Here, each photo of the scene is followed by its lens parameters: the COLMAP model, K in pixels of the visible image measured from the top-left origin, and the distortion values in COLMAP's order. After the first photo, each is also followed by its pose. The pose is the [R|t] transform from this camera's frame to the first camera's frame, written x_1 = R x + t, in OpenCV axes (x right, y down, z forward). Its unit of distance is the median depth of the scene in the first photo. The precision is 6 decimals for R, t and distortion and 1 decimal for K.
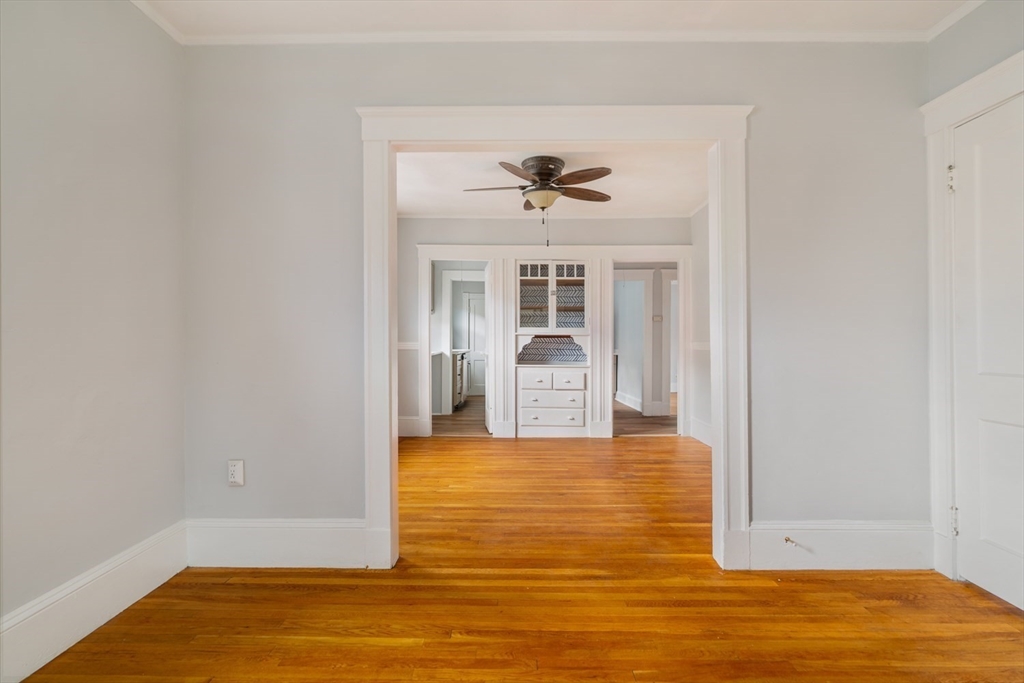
lens RADIAL K [[533.2, 0, 513.5], [0, 533.2, 338.7], [0, 0, 1]] dist [0.000042, 0.001042]
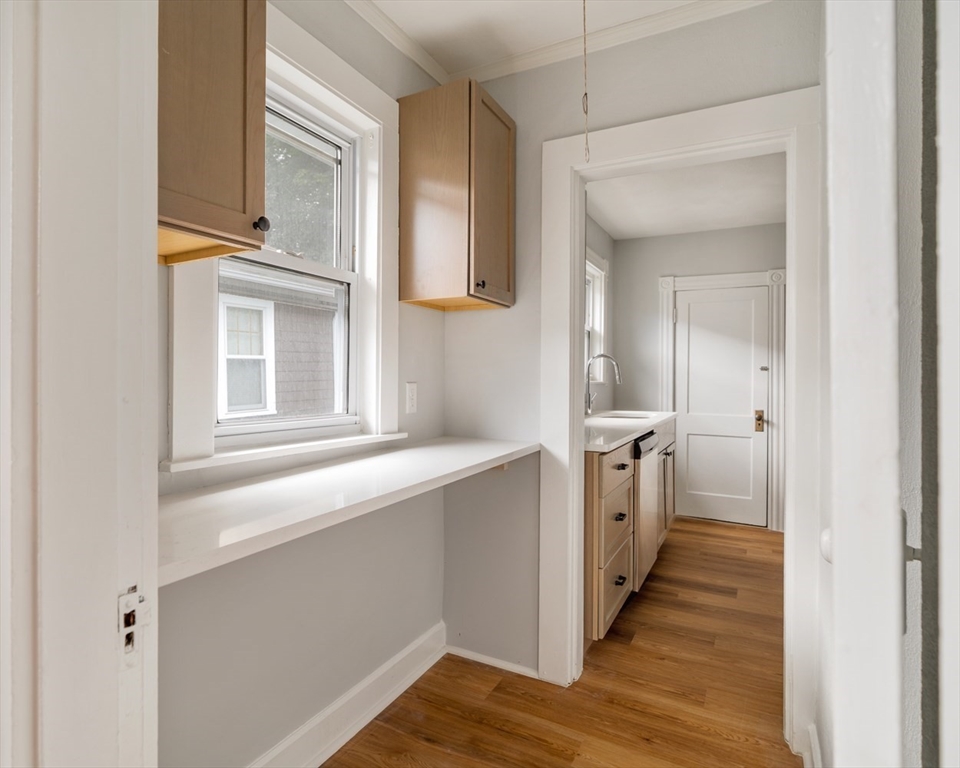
lens RADIAL K [[554.5, 0, 440.3], [0, 554.5, 378.4], [0, 0, 1]] dist [0.001530, 0.000525]
pose [[0.870647, 0.003743, -0.491894, -0.071791], [0.000018, 0.999971, 0.007641, -0.020340], [0.491908, -0.006661, 0.870622, 1.316335]]
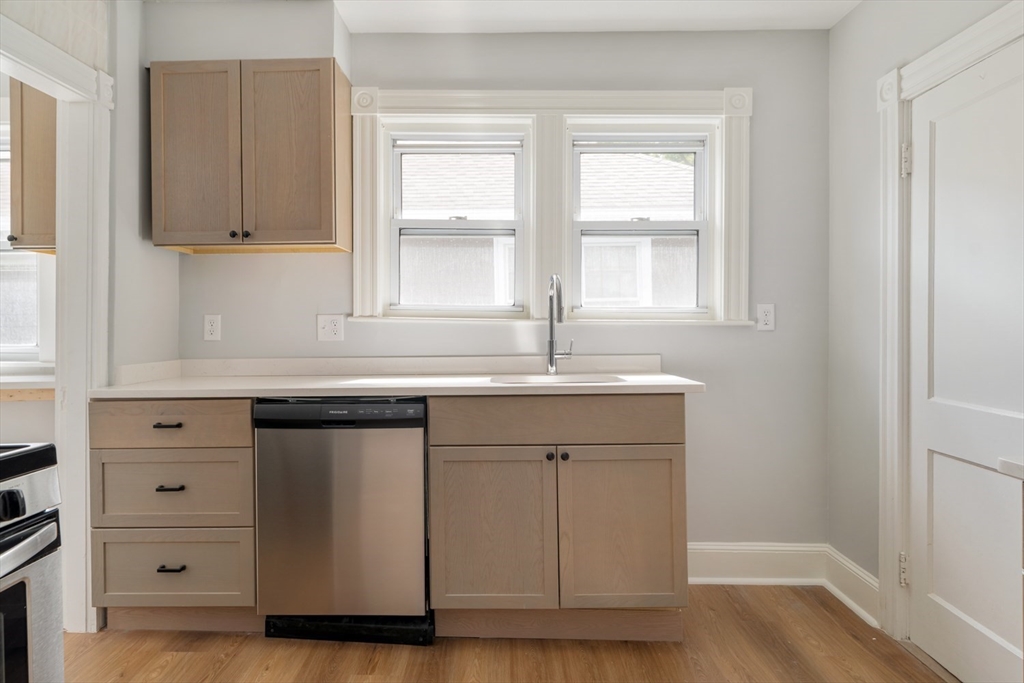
lens RADIAL K [[615.3, 0, 502.9], [0, 615.3, 332.9], [0, 0, 1]] dist [-0.006430, 0.003142]
pose [[-0.013982, 0.014927, -0.999791, 0.298670], [0.011129, 0.999829, 0.014772, -0.006025], [0.999840, -0.010920, -0.014145, 2.169656]]
